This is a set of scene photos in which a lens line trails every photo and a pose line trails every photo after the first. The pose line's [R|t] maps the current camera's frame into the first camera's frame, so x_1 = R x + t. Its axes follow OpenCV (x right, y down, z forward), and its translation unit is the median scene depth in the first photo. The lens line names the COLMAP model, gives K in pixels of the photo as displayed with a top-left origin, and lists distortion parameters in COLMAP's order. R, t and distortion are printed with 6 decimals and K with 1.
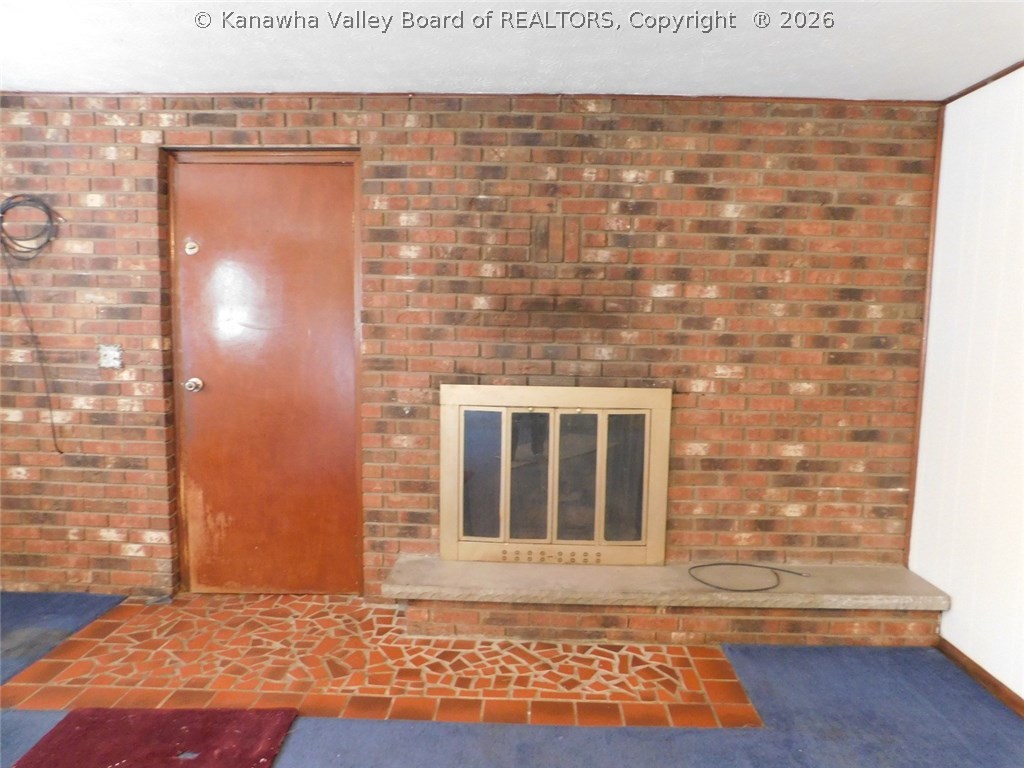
lens RADIAL K [[682.3, 0, 512.7], [0, 682.3, 382.6], [0, 0, 1]] dist [-0.063586, 0.051537]
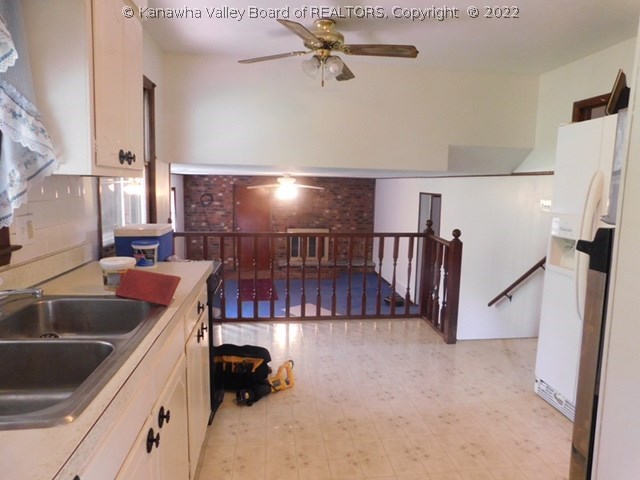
lens RADIAL K [[426.5, 0, 319.8], [0, 426.5, 240.1], [0, 0, 1]] dist [-0.063586, 0.051537]
pose [[0.991944, -0.015338, 0.125748, -0.277204], [0.013030, 0.999731, 0.019163, 0.031771], [-0.126008, -0.017371, 0.991877, -2.417592]]
